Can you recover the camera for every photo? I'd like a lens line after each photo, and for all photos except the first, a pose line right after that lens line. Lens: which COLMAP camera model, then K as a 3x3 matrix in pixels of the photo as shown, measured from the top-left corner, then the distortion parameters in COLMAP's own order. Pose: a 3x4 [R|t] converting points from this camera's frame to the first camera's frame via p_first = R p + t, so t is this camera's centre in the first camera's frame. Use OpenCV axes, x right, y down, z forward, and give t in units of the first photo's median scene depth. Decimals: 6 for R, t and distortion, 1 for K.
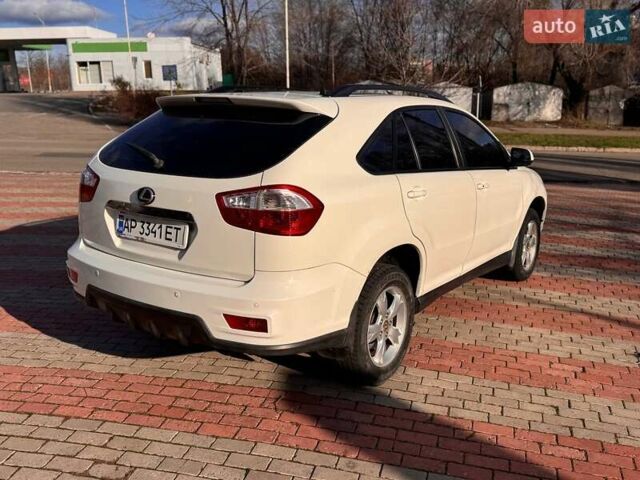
lens RADIAL K [[631.9, 0, 320.0], [0, 631.9, 240.0], [0, 0, 1]] dist [0.047521, -0.011533]
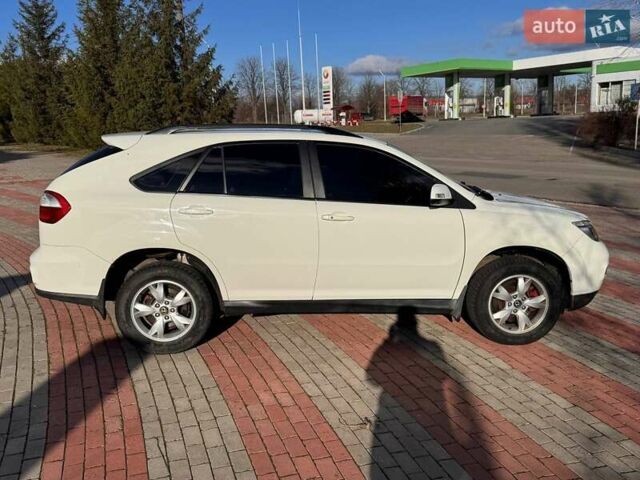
lens RADIAL K [[631.9, 0, 320.0], [0, 631.9, 240.0], [0, 0, 1]] dist [0.047521, -0.011533]
pose [[0.611833, 0.138954, -0.778686, 0.169225], [-0.160296, 0.985804, 0.049965, -0.015942], [0.774574, 0.094250, 0.625421, 0.055441]]
